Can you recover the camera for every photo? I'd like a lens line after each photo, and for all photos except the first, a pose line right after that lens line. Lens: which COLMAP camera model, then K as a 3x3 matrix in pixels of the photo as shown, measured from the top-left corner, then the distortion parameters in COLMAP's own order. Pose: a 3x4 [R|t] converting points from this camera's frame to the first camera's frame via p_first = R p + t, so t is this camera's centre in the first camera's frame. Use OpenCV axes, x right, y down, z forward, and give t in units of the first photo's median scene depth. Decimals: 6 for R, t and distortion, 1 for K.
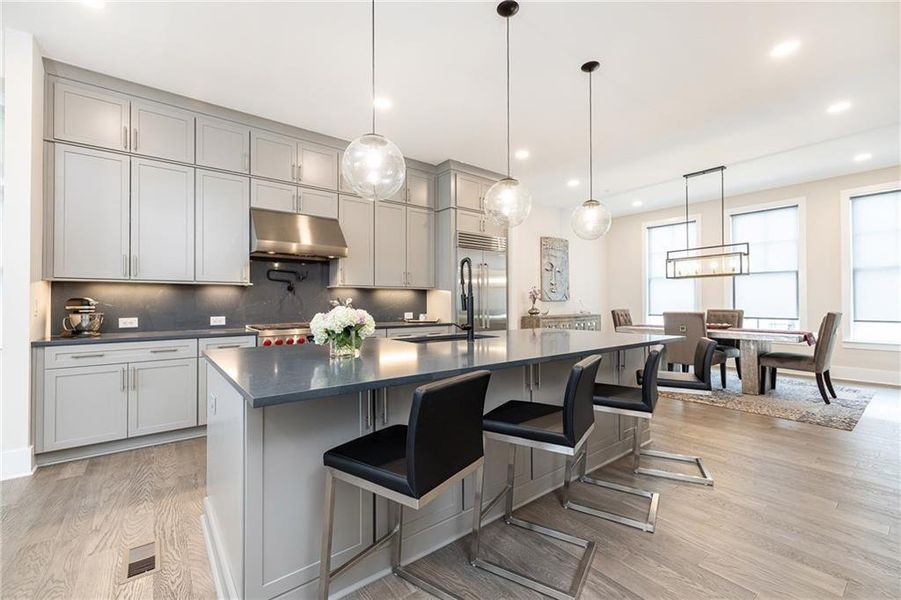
lens RADIAL K [[380.8, 0, 446.2], [0, 380.8, 298.2], [0, 0, 1]] dist [0.001577, 0.000188]
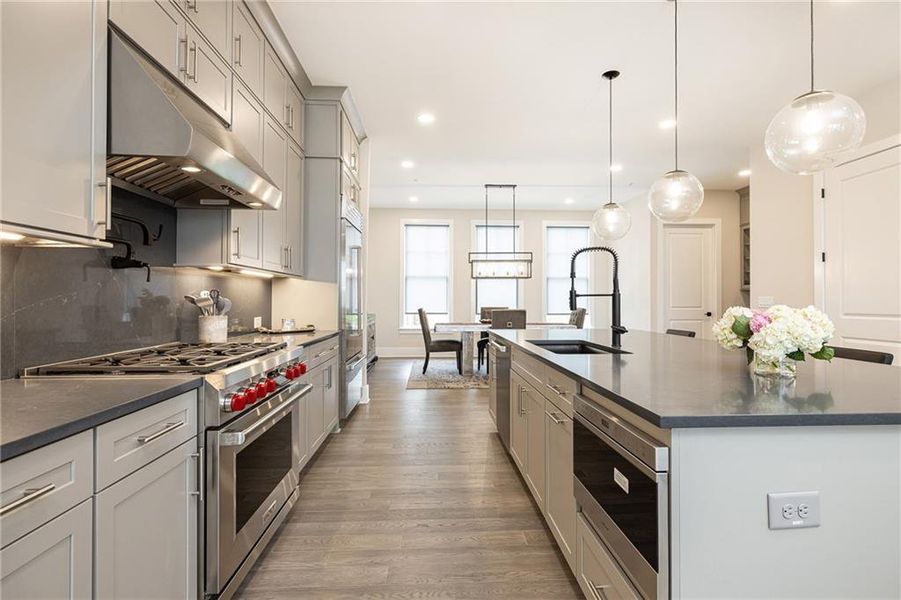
lens RADIAL K [[438.2, 0, 453.5], [0, 438.2, 295.9], [0, 0, 1]] dist [-0.000780, -0.000269]
pose [[0.569970, 0.011715, 0.821582, -0.530427], [-0.010784, 0.999919, -0.006777, 0.006855], [-0.821595, -0.004997, 0.570050, 0.417965]]
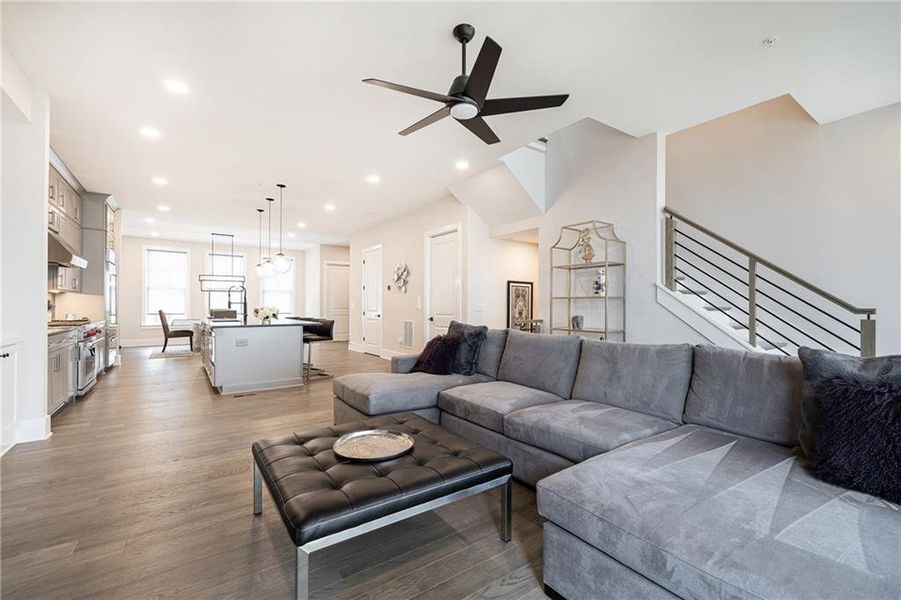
lens RADIAL K [[383.7, 0, 452.9], [0, 383.7, 303.6], [0, 0, 1]] dist [0.008976, 0.000333]
pose [[0.039940, 0.007735, 0.999172, -1.278922], [-0.011497, 0.999907, -0.007281, 0.003863], [-0.999136, -0.011197, 0.040025, -0.211053]]
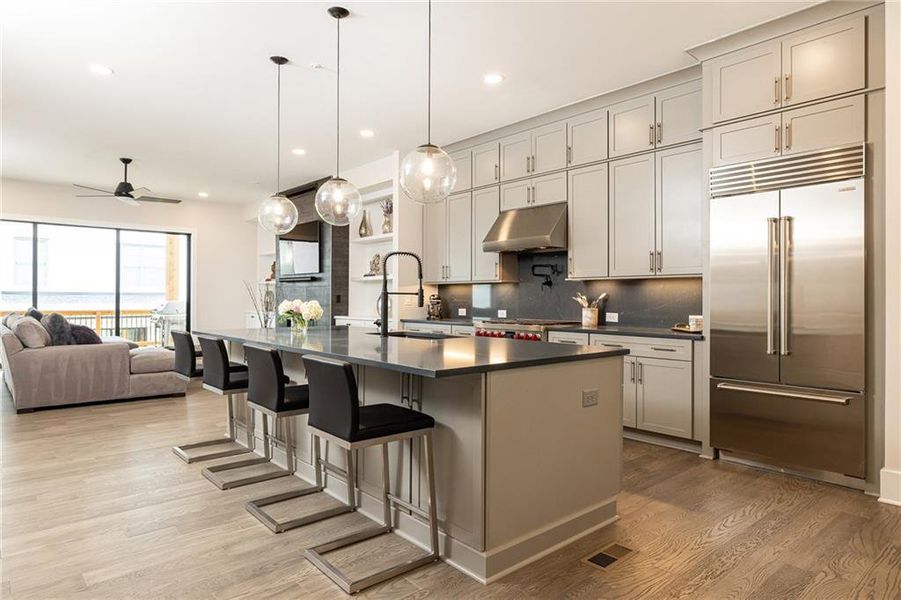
lens RADIAL K [[527.4, 0, 450.5], [0, 527.4, 300.0], [0, 0, 1]] dist [-0.001444, -0.000462]
pose [[0.061224, 0.004377, -0.998114, 0.817344], [0.005554, 0.999973, 0.004725, 0.007532], [0.998109, -0.005833, 0.061198, 0.619153]]
